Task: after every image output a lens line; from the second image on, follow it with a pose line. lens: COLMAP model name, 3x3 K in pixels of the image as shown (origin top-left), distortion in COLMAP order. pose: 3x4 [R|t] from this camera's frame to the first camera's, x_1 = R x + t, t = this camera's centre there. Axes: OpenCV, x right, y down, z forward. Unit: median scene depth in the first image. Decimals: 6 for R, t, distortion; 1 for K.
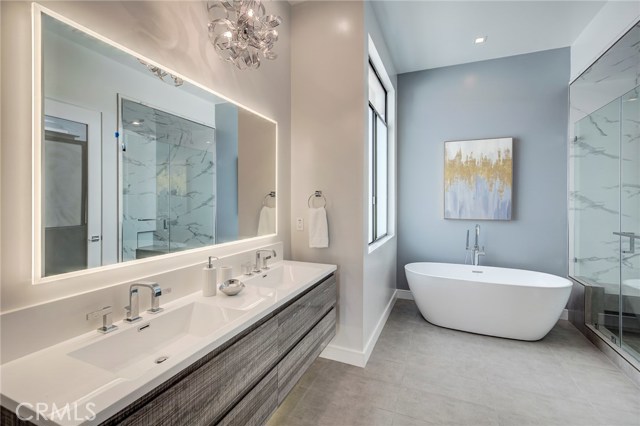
lens RADIAL K [[292.5, 0, 316.8], [0, 292.5, 200.8], [0, 0, 1]] dist [-0.000365, 0.000449]
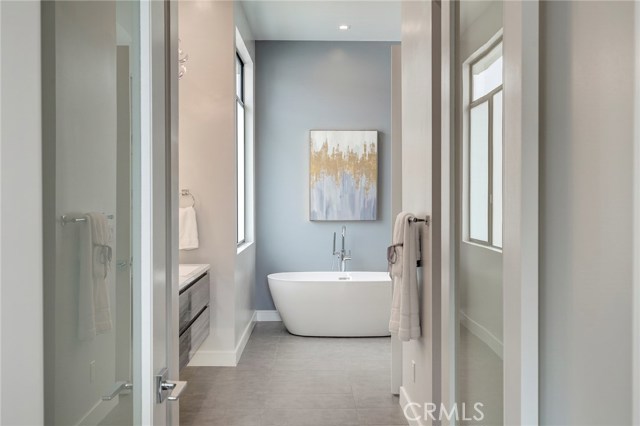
lens RADIAL K [[650.1, 0, 320.0], [0, 650.1, 211.6], [0, 0, 1]] dist [0.003295, 0.000000]
pose [[0.913274, -0.010676, 0.407206, -0.324260], [0.003420, 0.999822, 0.018541, 0.000206], [-0.407332, -0.015540, 0.913148, -0.779119]]
